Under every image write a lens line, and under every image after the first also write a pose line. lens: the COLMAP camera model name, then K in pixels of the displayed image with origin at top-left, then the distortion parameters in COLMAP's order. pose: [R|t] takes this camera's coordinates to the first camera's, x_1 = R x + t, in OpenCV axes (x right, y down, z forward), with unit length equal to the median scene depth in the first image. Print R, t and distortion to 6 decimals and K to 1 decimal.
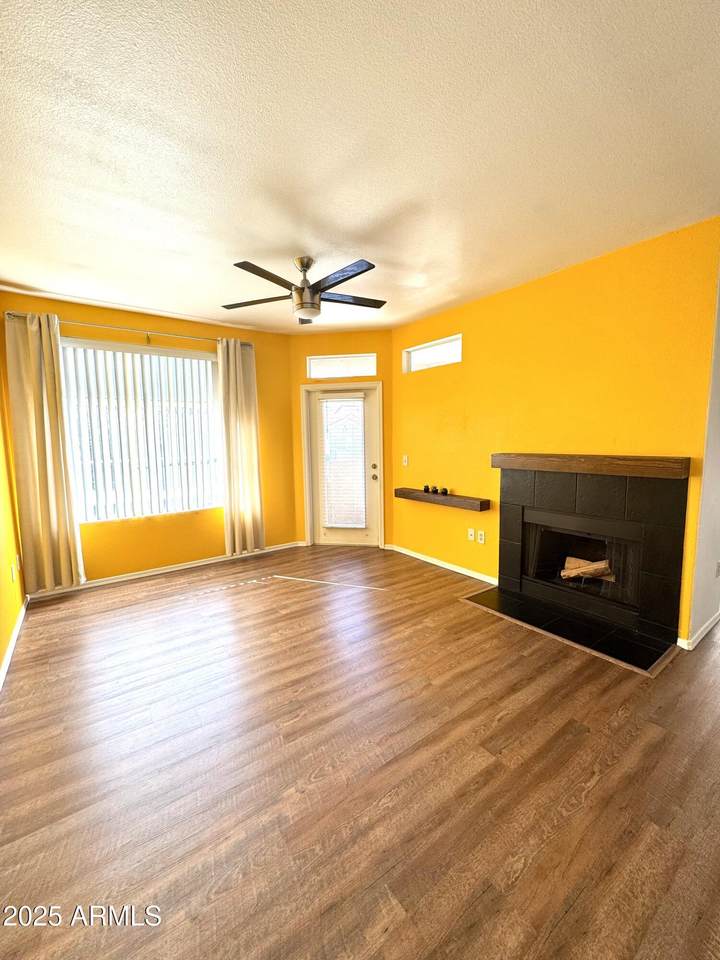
lens RADIAL K [[387.9, 0, 363.1], [0, 387.9, 480.1], [0, 0, 1]] dist [-0.000221, 0.001047]
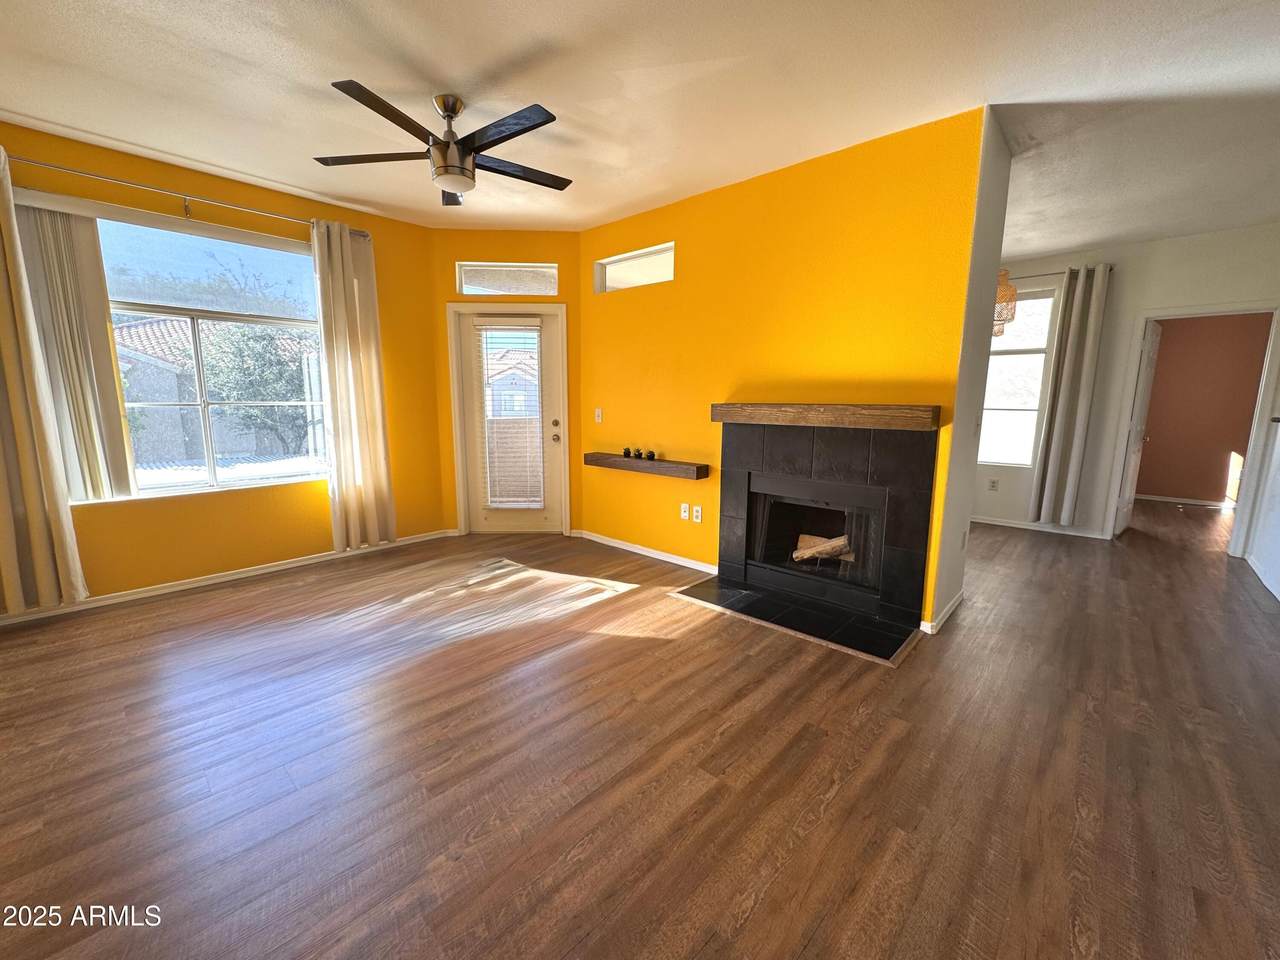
lens RADIAL K [[517.1, 0, 643.8], [0, 517.1, 476.9], [0, 0, 1]] dist [-0.000221, 0.001047]
pose [[0.980425, -0.007732, 0.196741, -0.002059], [-0.001419, 0.998925, 0.046331, 0.044482], [-0.196888, -0.045703, 0.979360, 0.031140]]
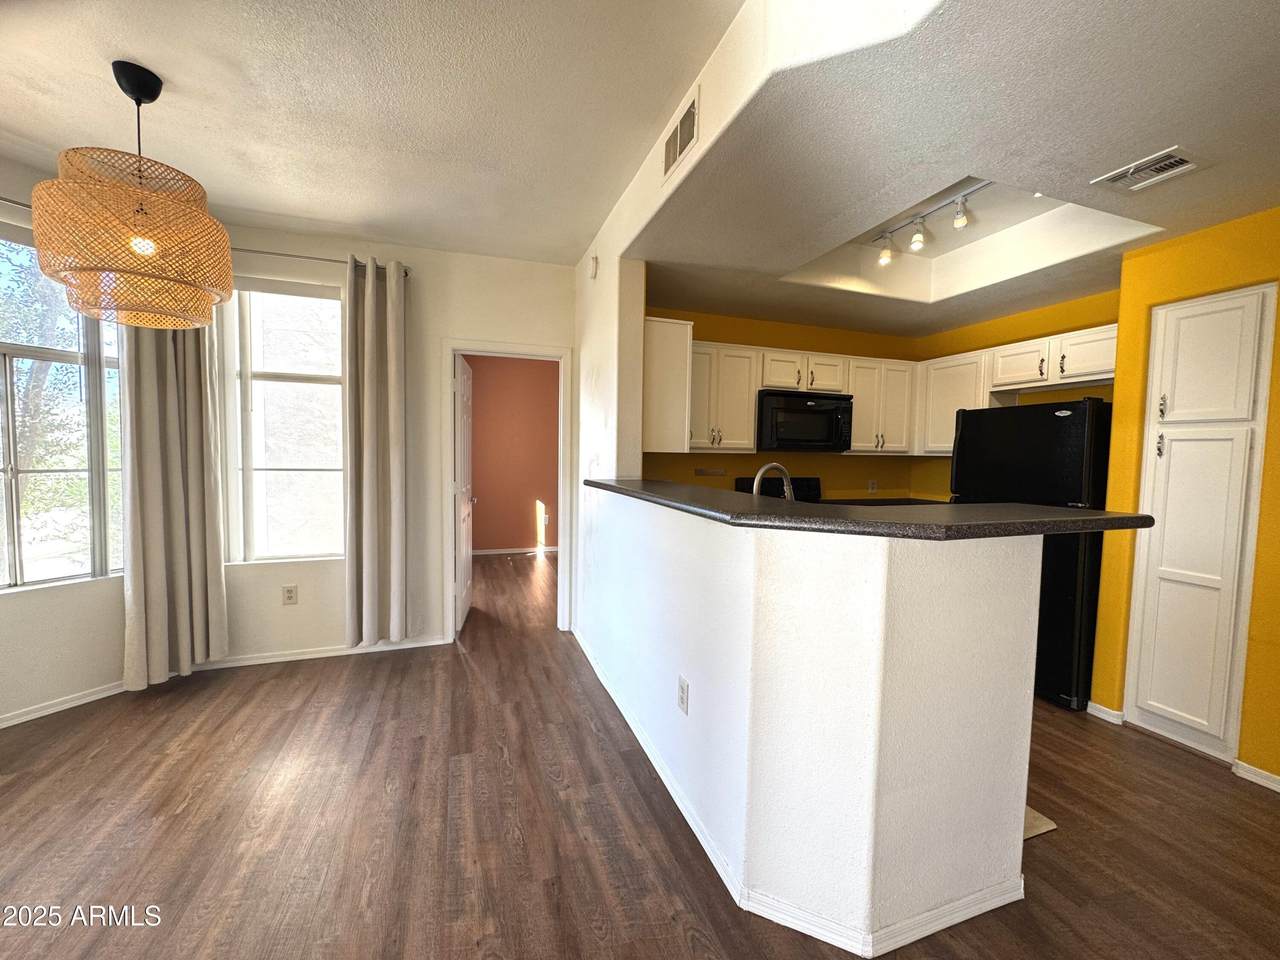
lens RADIAL K [[517.1, 0, 640.2], [0, 517.1, 484.5], [0, 0, 1]] dist [-0.000221, 0.001047]
pose [[0.297940, -0.038947, 0.953790, 0.469196], [0.082743, 0.996460, 0.014842, -0.003676], [-0.950992, 0.074497, 0.300108, 0.338505]]
